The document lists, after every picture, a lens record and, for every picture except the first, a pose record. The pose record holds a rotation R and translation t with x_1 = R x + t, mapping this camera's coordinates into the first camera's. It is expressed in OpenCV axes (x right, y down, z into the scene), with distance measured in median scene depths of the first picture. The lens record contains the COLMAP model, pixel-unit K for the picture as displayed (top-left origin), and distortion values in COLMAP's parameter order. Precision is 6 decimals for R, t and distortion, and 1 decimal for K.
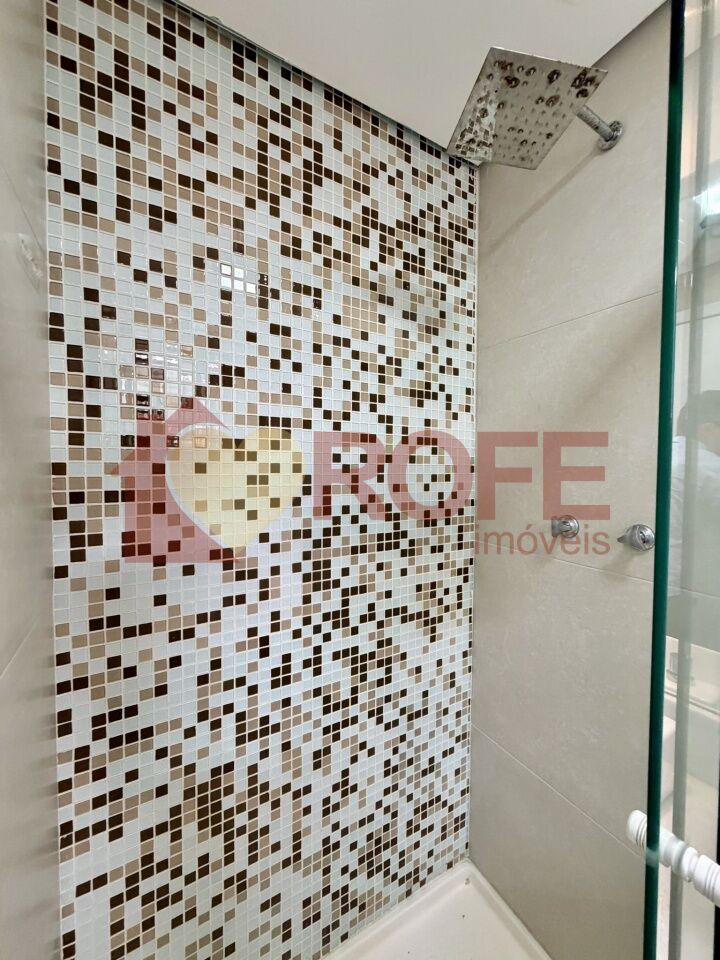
lens RADIAL K [[381.2, 0, 359.7], [0, 381.2, 476.9], [0, 0, 1]] dist [-0.001132, 0.000145]
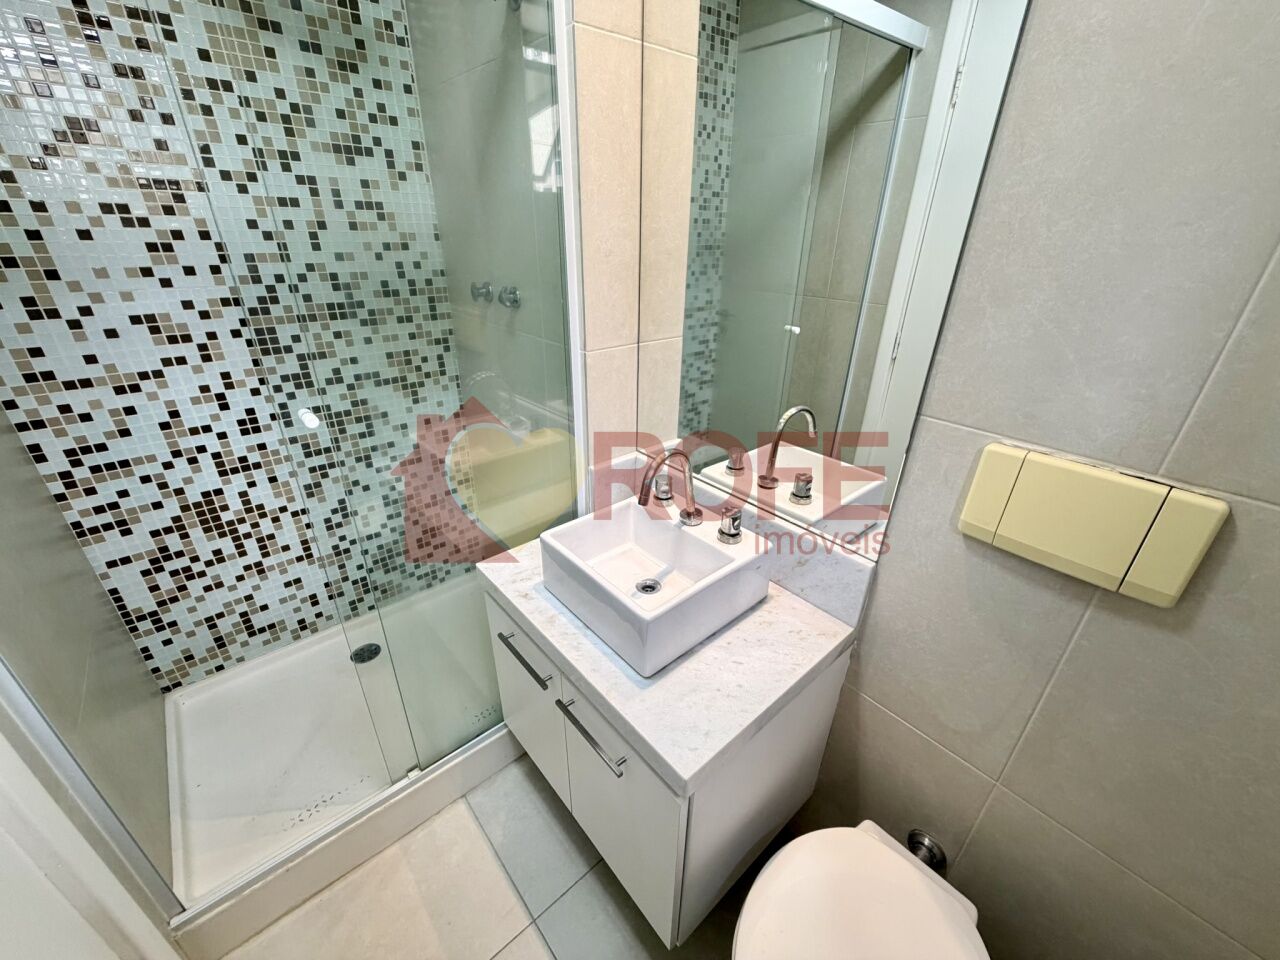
lens RADIAL K [[508.2, 0, 640.0], [0, 508.2, 480.0], [0, 0, 1]] dist [-0.001132, 0.000145]
pose [[0.984524, -0.073996, 0.158862, 0.698793], [0.002546, 0.912433, 0.409219, 0.021724], [-0.175231, -0.402481, 0.898500, -0.687405]]
